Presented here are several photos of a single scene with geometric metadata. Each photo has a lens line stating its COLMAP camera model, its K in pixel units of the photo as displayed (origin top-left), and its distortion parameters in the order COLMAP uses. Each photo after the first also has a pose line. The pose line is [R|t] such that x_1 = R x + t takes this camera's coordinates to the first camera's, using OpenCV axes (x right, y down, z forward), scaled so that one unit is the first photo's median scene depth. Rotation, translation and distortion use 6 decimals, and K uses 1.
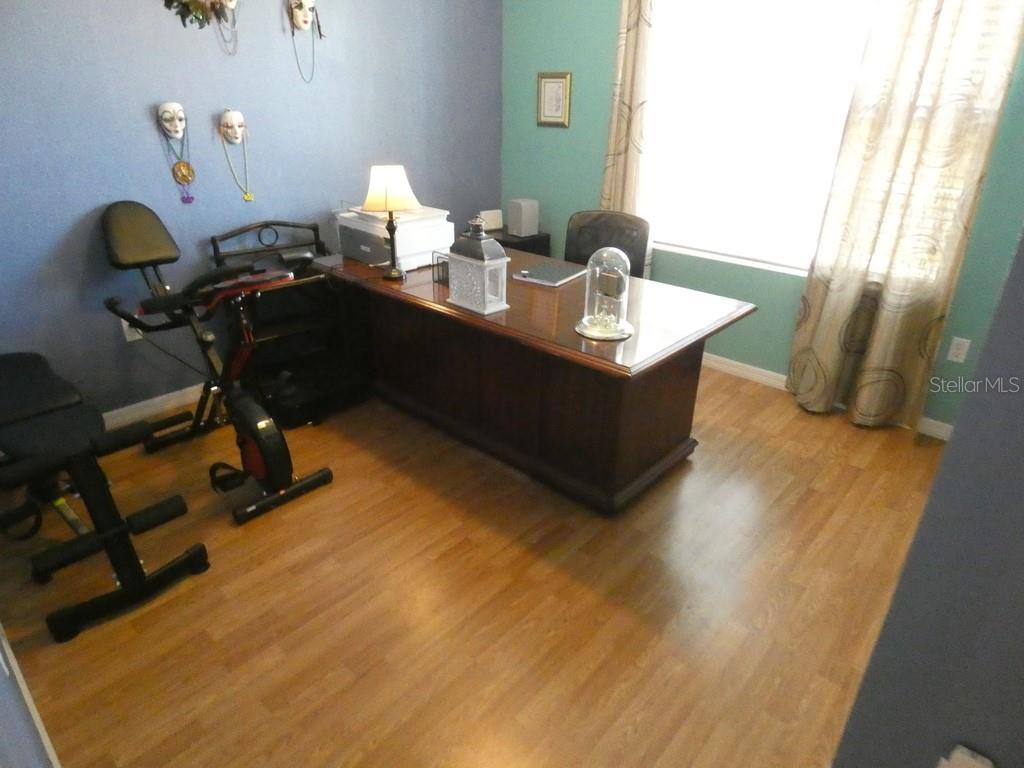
lens RADIAL K [[603.5, 0, 509.8], [0, 603.5, 379.9], [0, 0, 1]] dist [-0.001766, -0.009721]
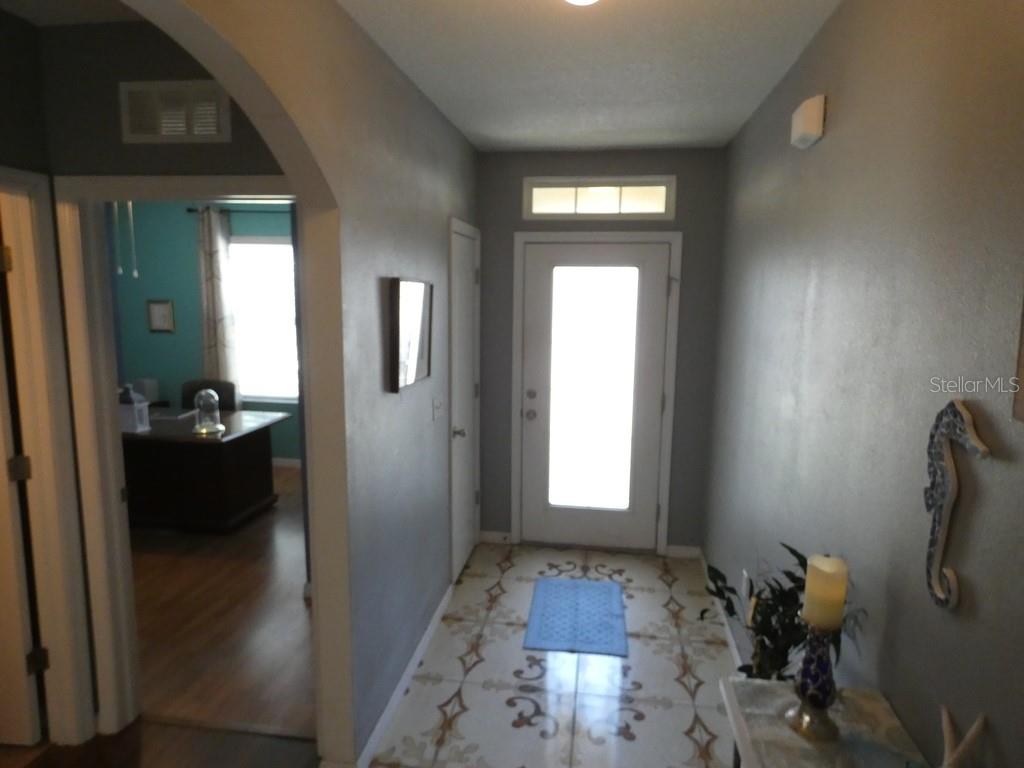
lens RADIAL K [[603.5, 0, 504.7], [0, 603.5, 383.7], [0, 0, 1]] dist [-0.001766, -0.009721]
pose [[0.828283, -0.087691, 0.553405, -0.092676], [0.241495, 0.947102, -0.211372, 0.324857], [-0.505595, 0.308721, 0.805646, -0.872462]]
